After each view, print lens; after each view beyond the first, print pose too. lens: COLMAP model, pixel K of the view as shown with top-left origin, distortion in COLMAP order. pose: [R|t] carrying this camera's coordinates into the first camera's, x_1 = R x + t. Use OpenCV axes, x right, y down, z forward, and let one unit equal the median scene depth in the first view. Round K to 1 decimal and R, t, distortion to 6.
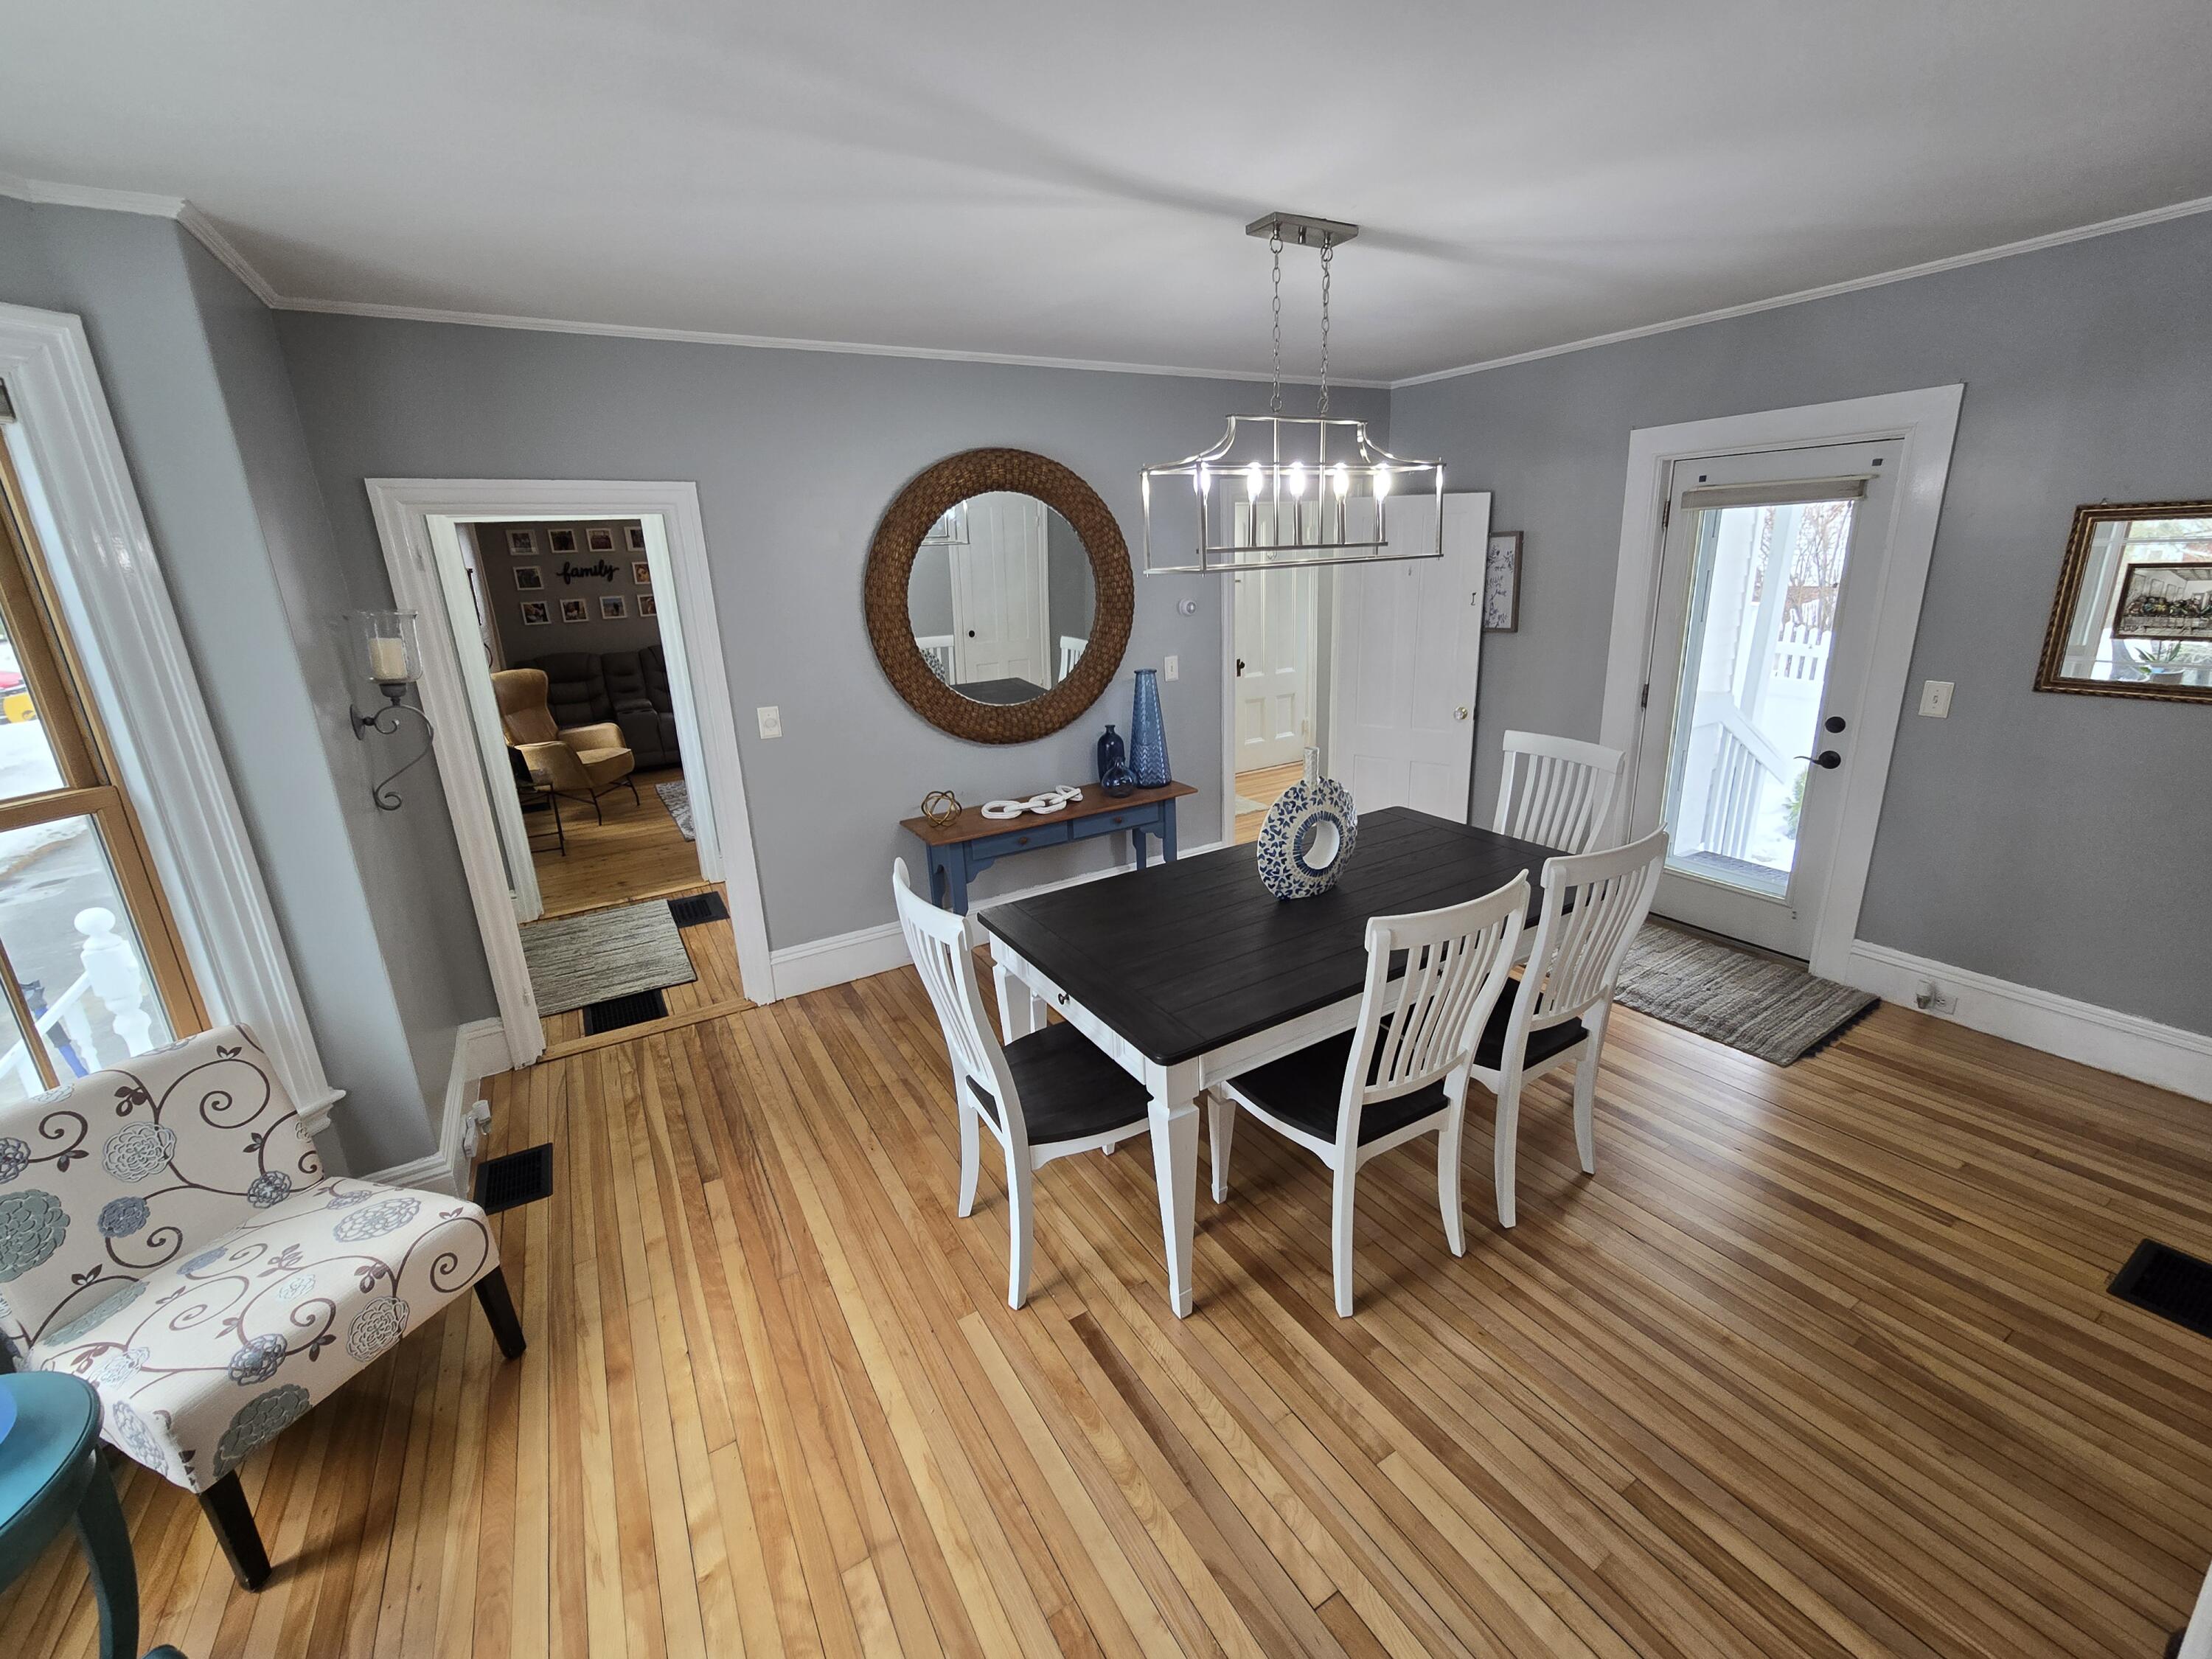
lens RADIAL K [[913.1, 0, 1102.9], [0, 913.1, 827.4], [0, 0, 1]] dist [-0.004582, 0.002470]
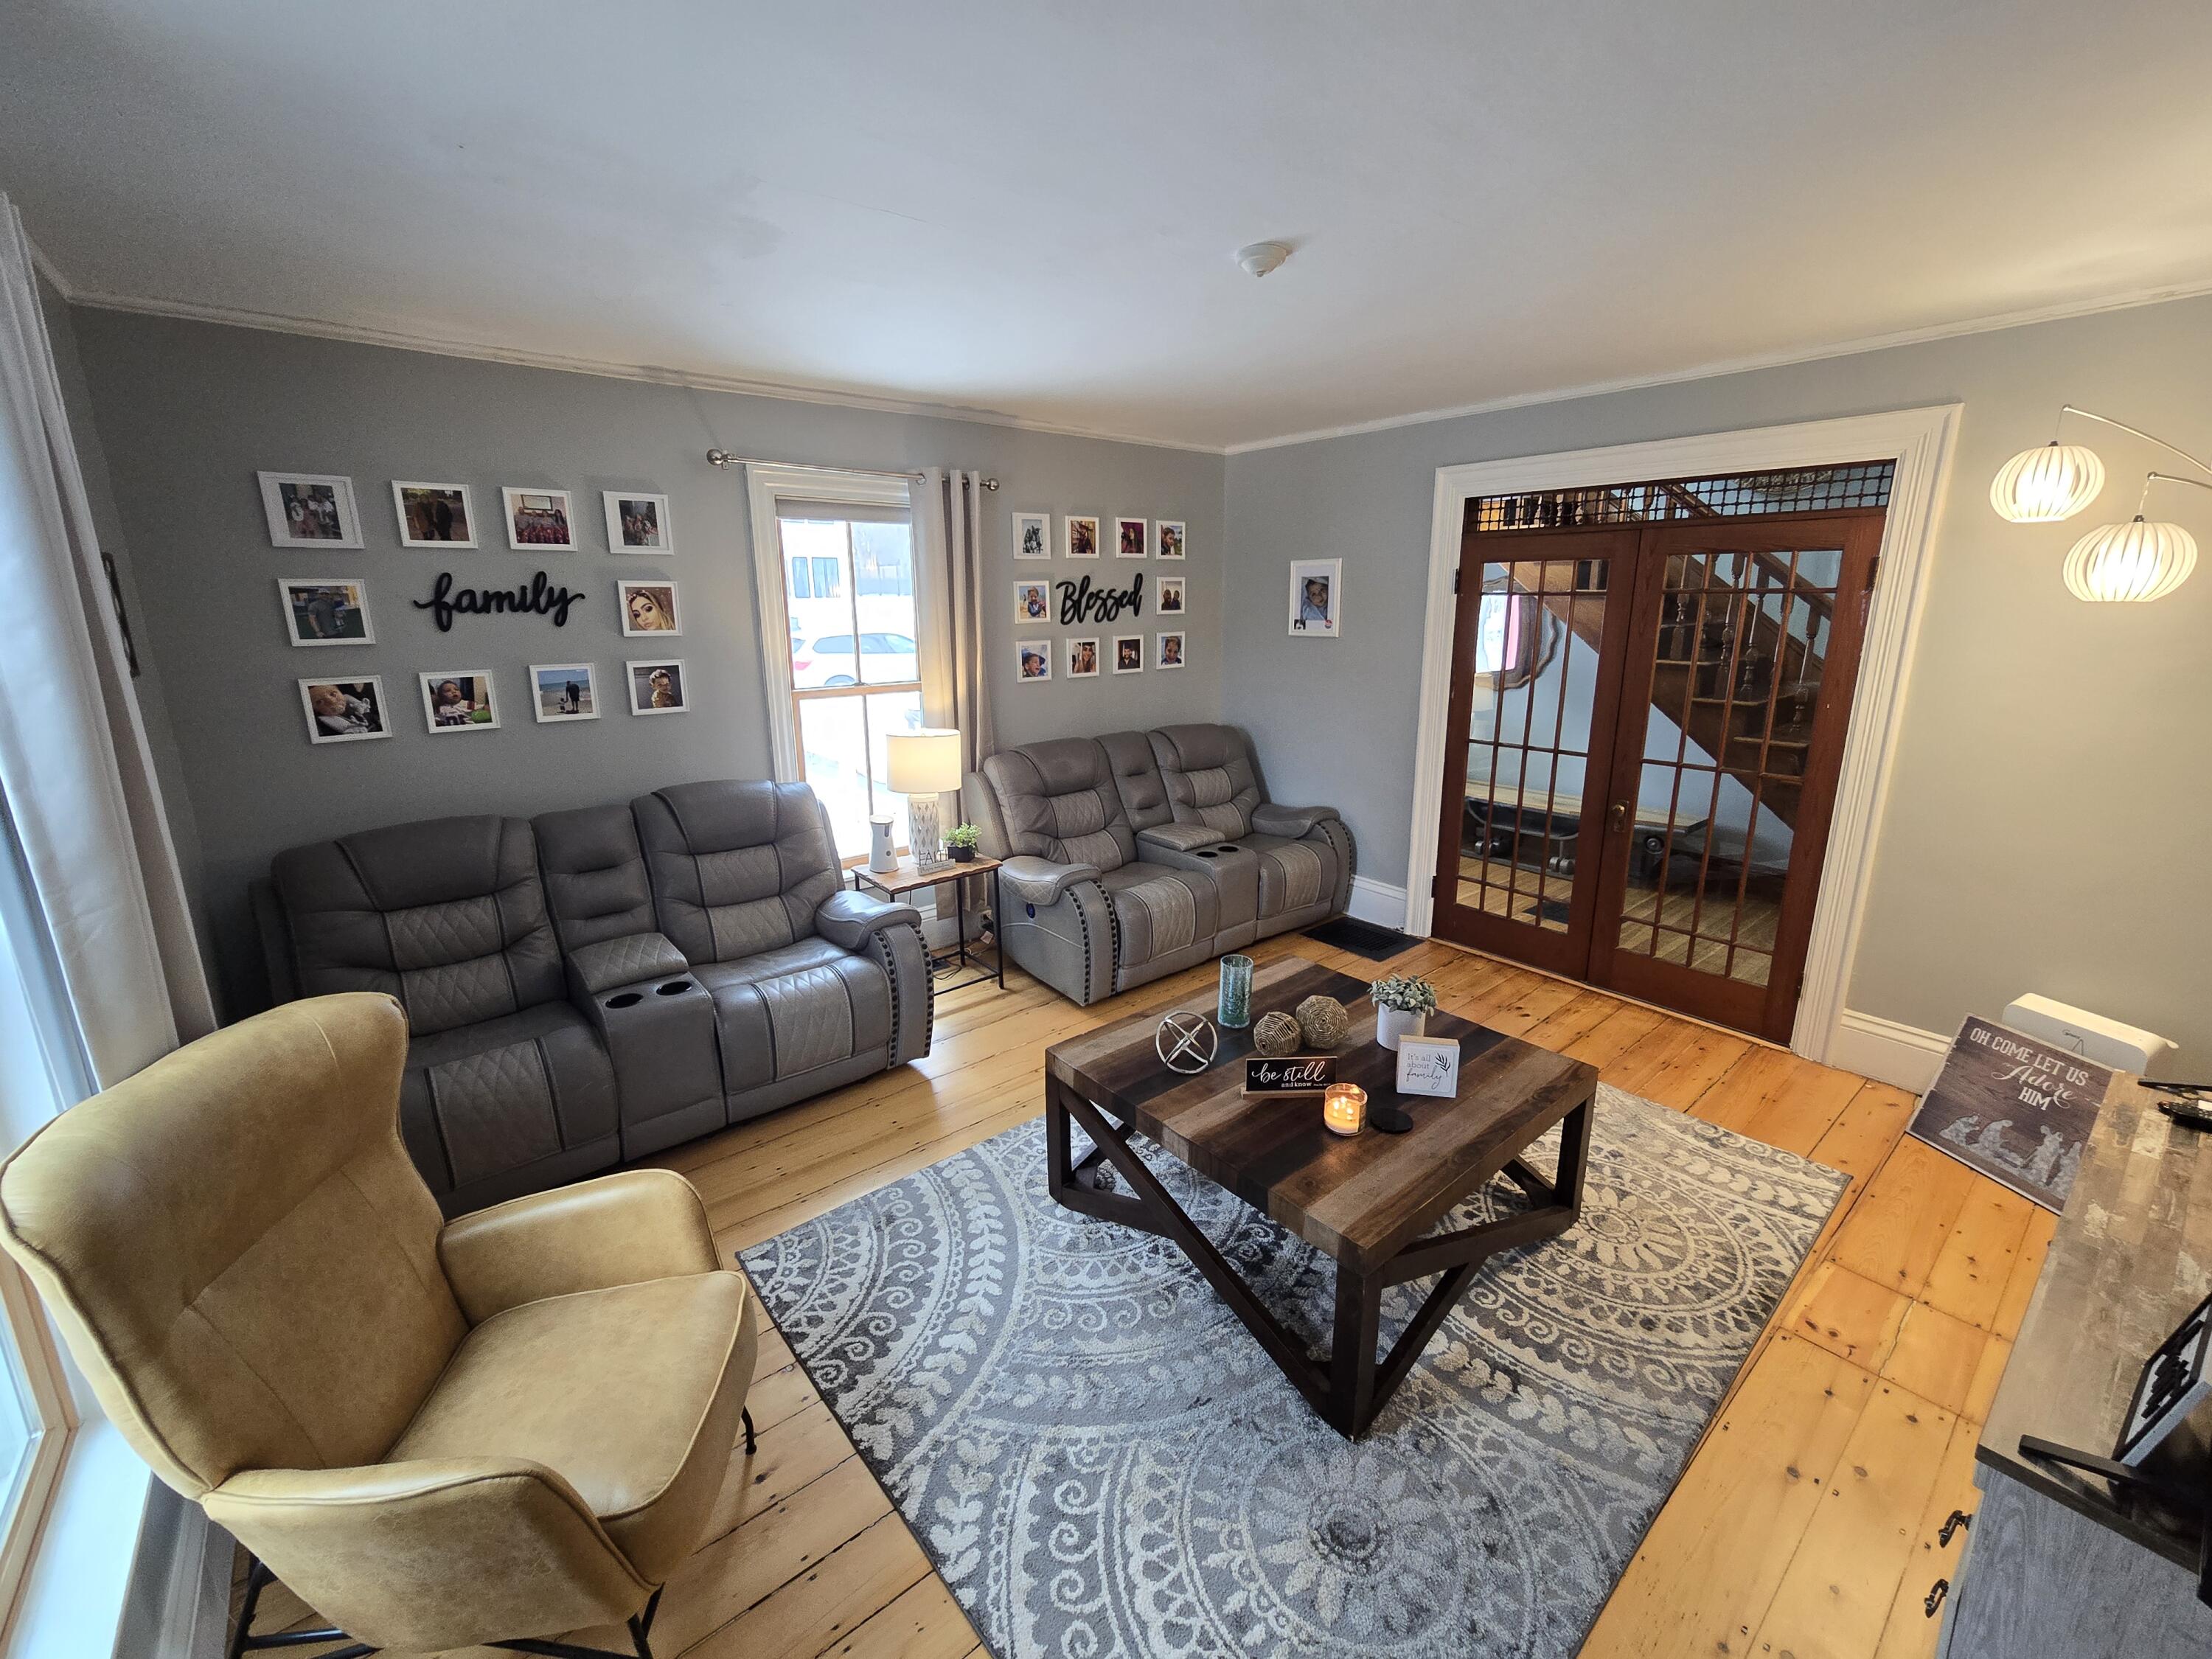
lens RADIAL K [[913.1, 0, 1100.9], [0, 913.1, 825.5], [0, 0, 1]] dist [-0.004582, 0.002470]
pose [[0.987347, 0.002278, 0.158557, -0.379588], [0.006169, 0.998588, -0.052761, -0.165904], [-0.158453, 0.053071, 0.985939, 0.593149]]
